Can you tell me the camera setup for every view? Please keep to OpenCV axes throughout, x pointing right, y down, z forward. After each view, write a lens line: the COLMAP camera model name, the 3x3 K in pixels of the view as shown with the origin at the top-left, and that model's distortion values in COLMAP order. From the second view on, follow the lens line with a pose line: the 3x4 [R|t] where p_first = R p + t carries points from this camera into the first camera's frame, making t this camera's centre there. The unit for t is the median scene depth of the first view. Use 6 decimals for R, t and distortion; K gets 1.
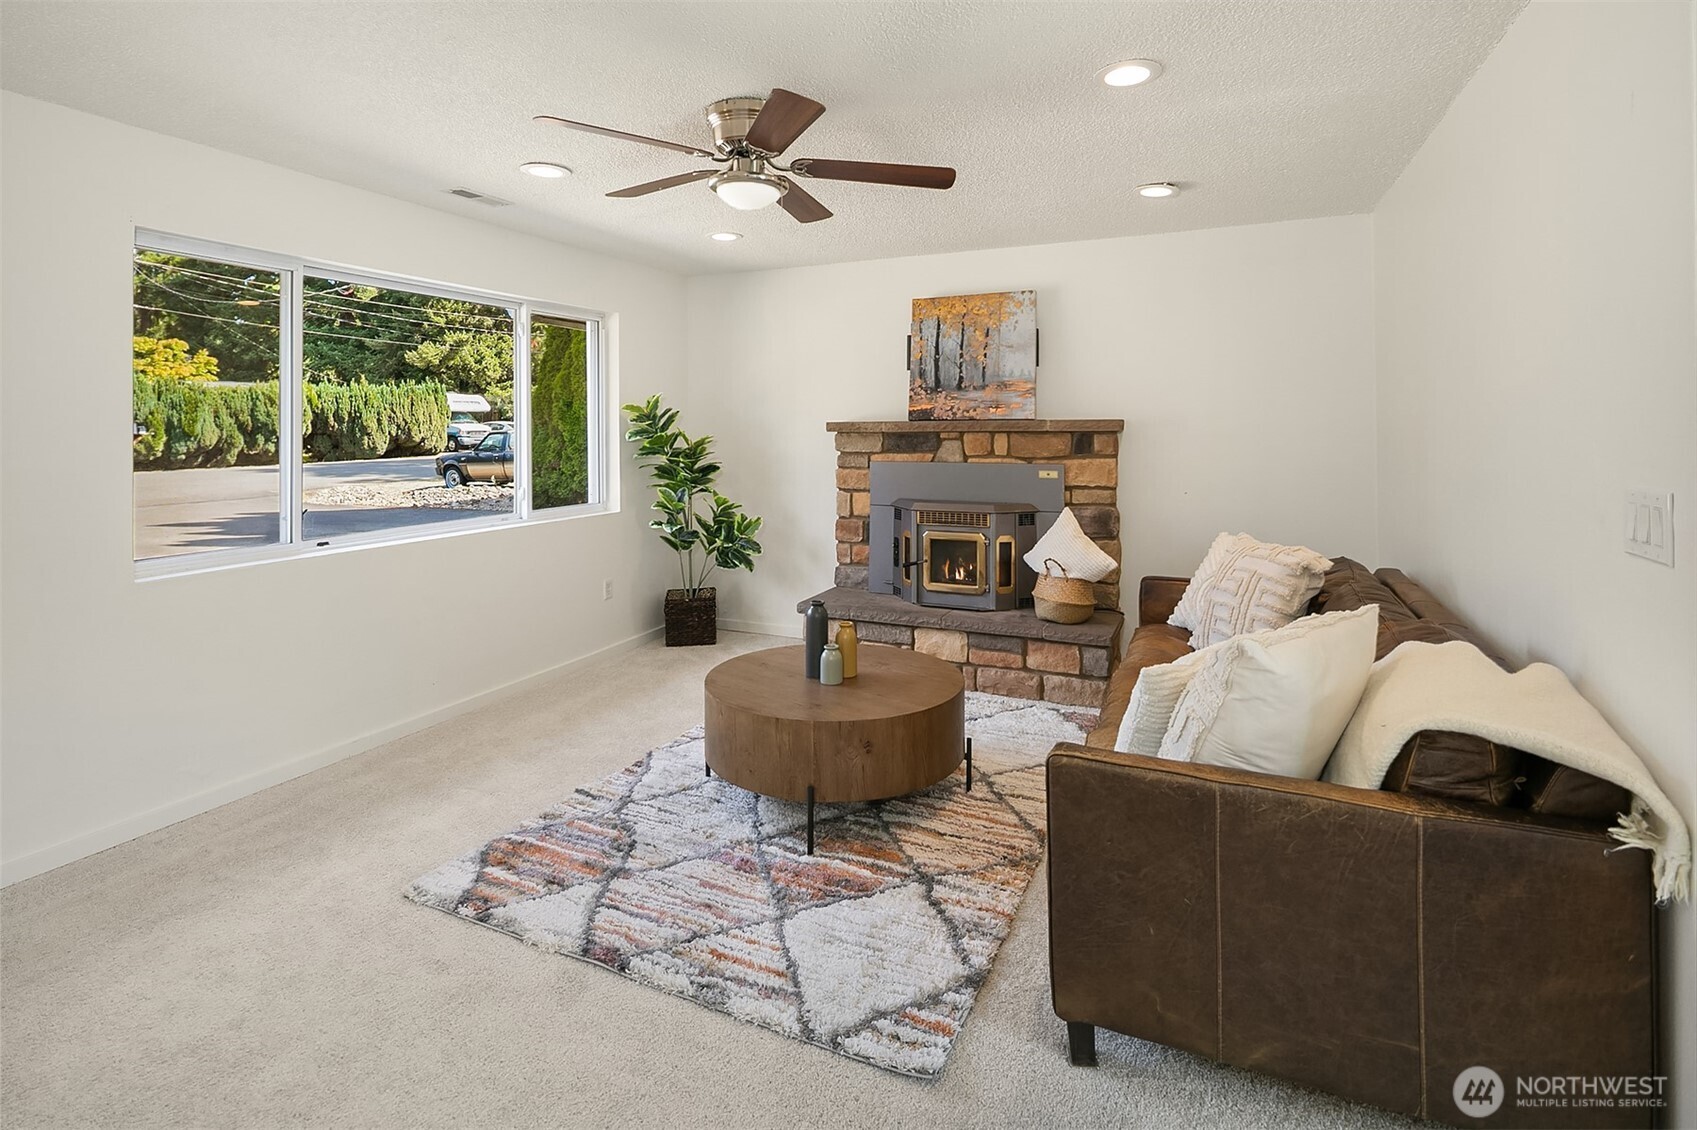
lens RADIAL K [[820.5, 0, 862.7], [0, 820.5, 425.9], [0, 0, 1]] dist [-0.000231, -0.000657]
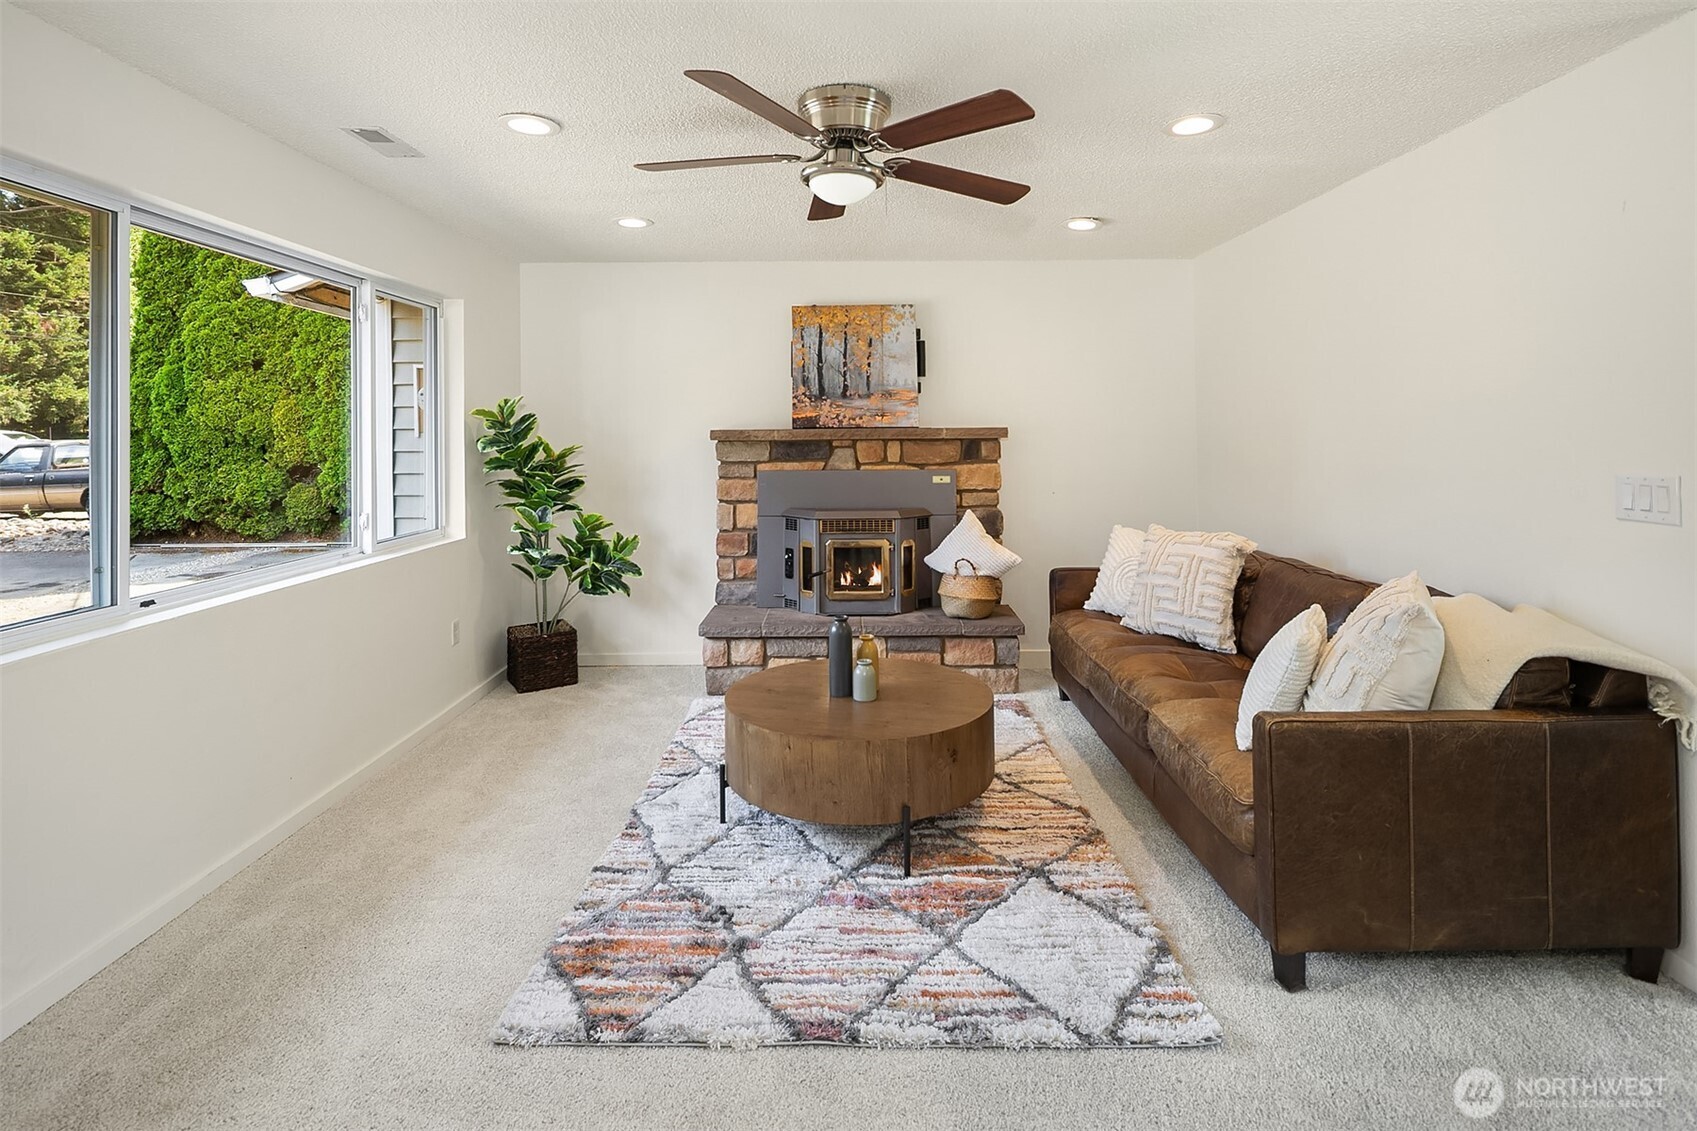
lens RADIAL K [[820.5, 0, 862.7], [0, 820.5, 426.4], [0, 0, 1]] dist [-0.000231, -0.000657]
pose [[0.910372, 0.001417, 0.413789, -0.444839], [0.002765, 0.999951, -0.009508, 0.000774], [-0.413782, 0.009800, 0.910323, 0.118146]]
